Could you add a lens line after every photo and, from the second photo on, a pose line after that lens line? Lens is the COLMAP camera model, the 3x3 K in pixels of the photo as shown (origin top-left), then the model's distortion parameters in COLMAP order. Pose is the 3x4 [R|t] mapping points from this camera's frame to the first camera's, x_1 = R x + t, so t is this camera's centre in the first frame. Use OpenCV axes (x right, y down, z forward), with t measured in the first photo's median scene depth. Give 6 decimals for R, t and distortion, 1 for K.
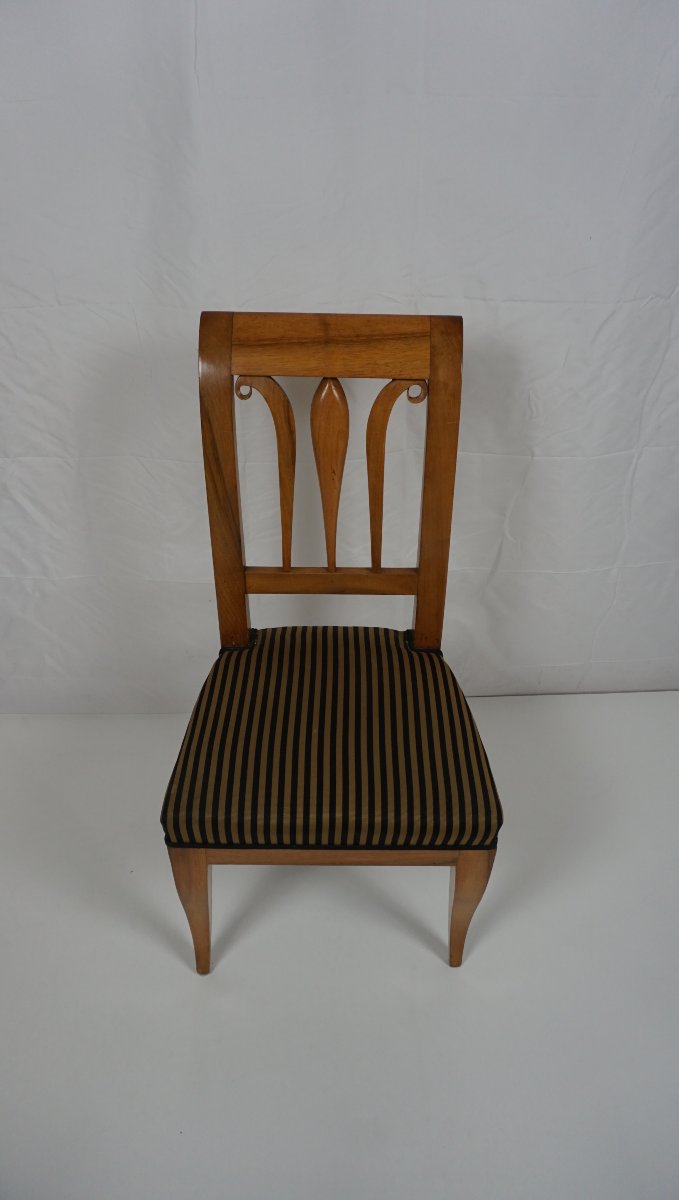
lens RADIAL K [[804.1, 0, 345.5], [0, 804.1, 596.5], [0, 0, 1]] dist [-0.058277, 0.017821]
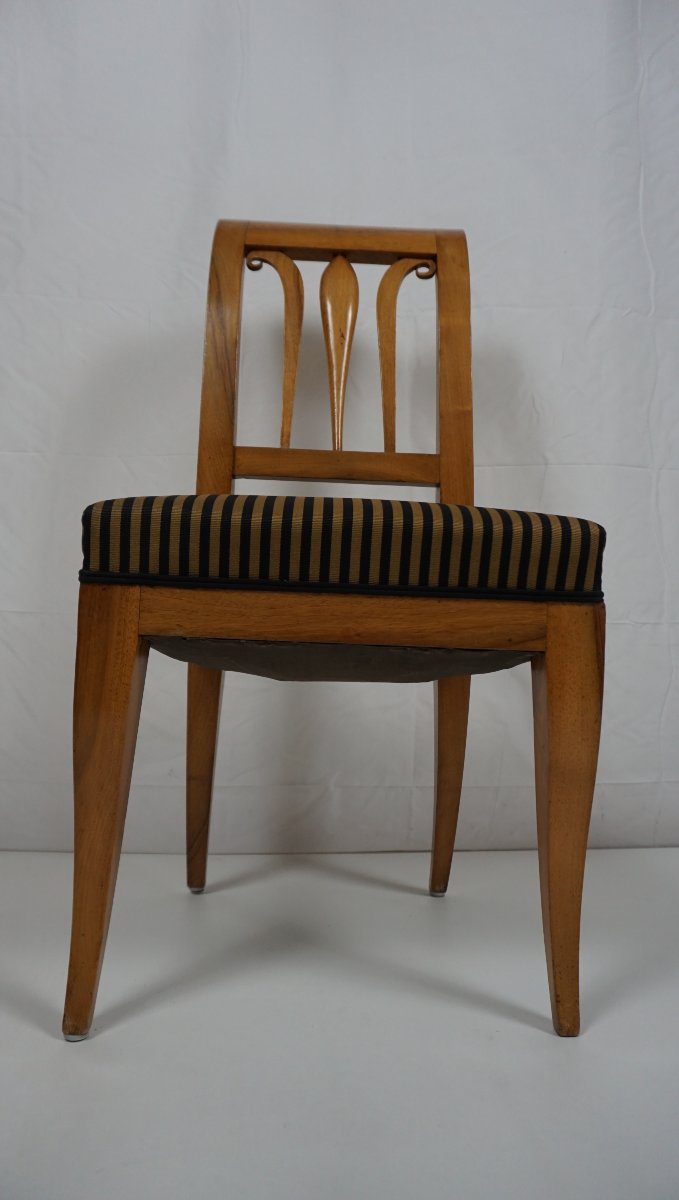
lens RADIAL K [[804.1, 0, 351.0], [0, 804.1, 574.0], [0, 0, 1]] dist [-0.058277, 0.017821]
pose [[0.999273, 0.016681, 0.034290, -0.029710], [0.010554, 0.743121, -0.669074, 0.629432], [-0.036643, 0.668949, 0.742404, 0.453744]]
